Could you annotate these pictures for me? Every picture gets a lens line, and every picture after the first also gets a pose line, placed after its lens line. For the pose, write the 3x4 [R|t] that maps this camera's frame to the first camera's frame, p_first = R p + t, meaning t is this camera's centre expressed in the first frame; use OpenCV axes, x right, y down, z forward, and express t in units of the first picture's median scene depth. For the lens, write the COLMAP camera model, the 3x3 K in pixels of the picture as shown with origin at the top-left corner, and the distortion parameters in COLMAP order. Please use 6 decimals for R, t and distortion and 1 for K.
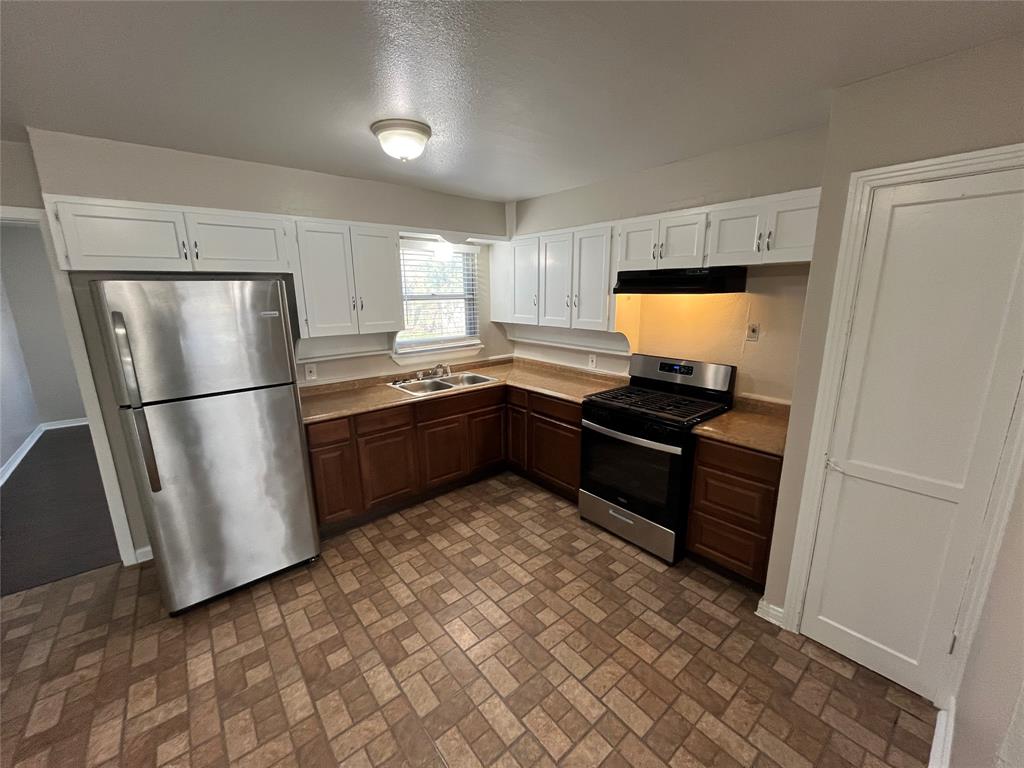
lens RADIAL K [[412.9, 0, 512.0], [0, 412.9, 384.0], [0, 0, 1]] dist [0.001124, -0.003821]
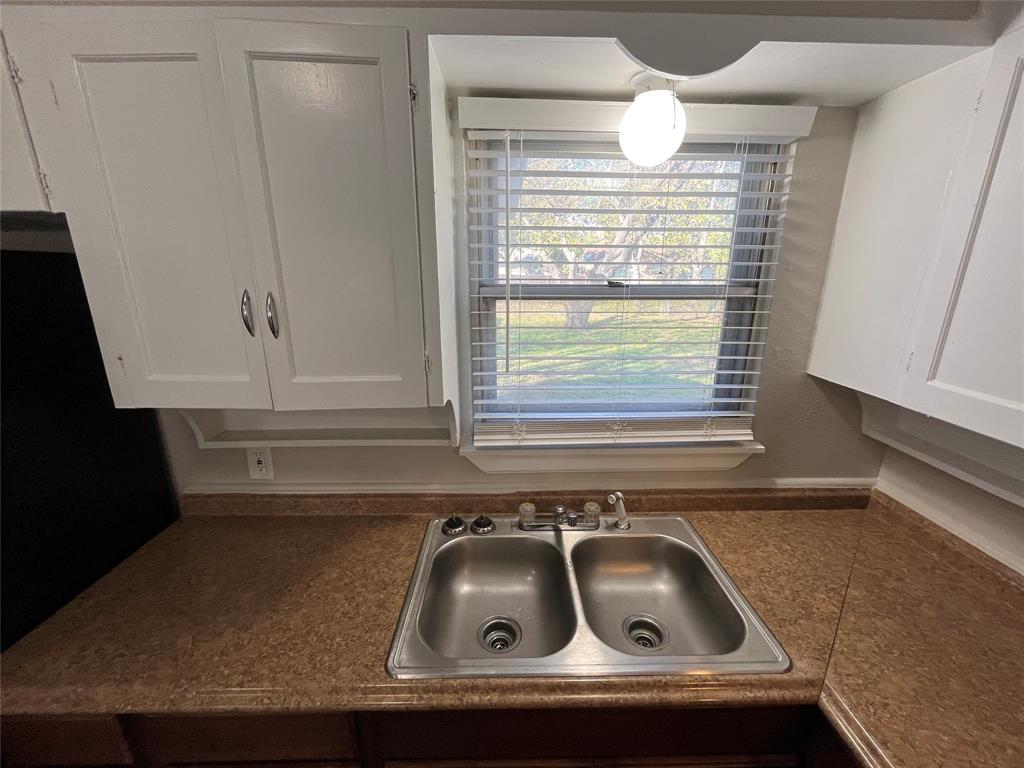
lens RADIAL K [[412.9, 0, 512.0], [0, 412.9, 384.0], [0, 0, 1]] dist [0.001124, -0.003821]
pose [[0.773770, 0.181714, -0.606844, -0.042722], [-0.151999, 0.983246, 0.100616, -0.180431], [0.614960, 0.014386, 0.788427, 0.784139]]
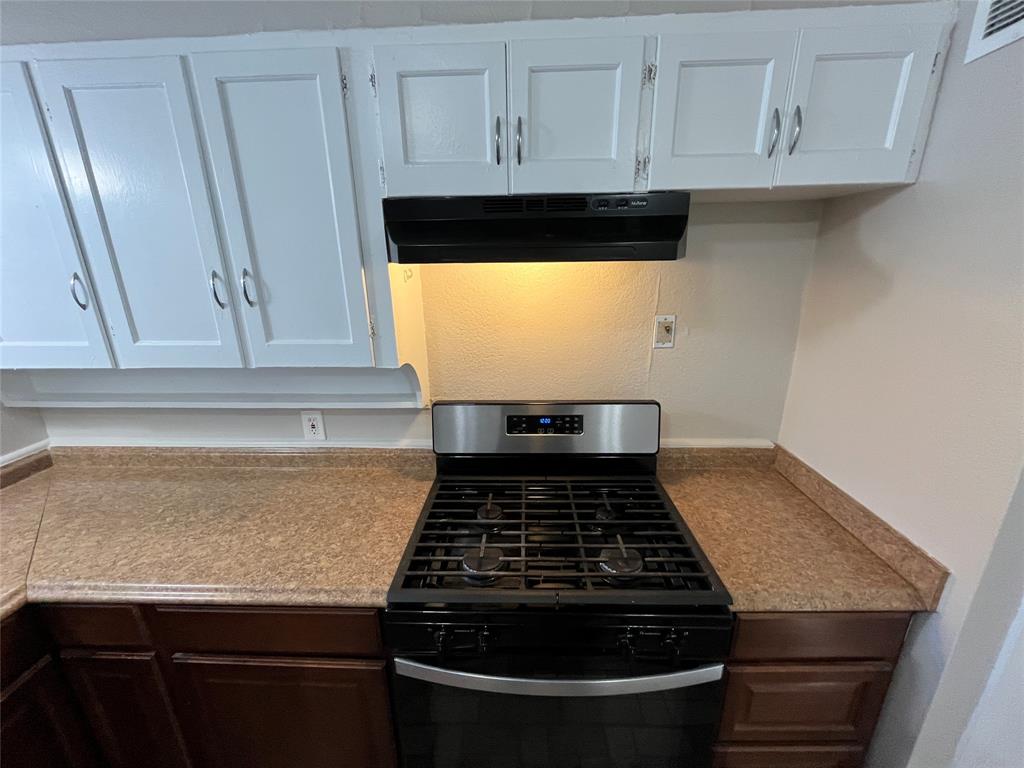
lens RADIAL K [[412.9, 0, 512.0], [0, 412.9, 384.0], [0, 0, 1]] dist [0.001124, -0.003821]
pose [[0.669774, -0.219530, 0.709373, 0.044177], [0.174849, 0.975064, 0.136665, -0.133159], [-0.721686, 0.032499, 0.691457, 0.616364]]
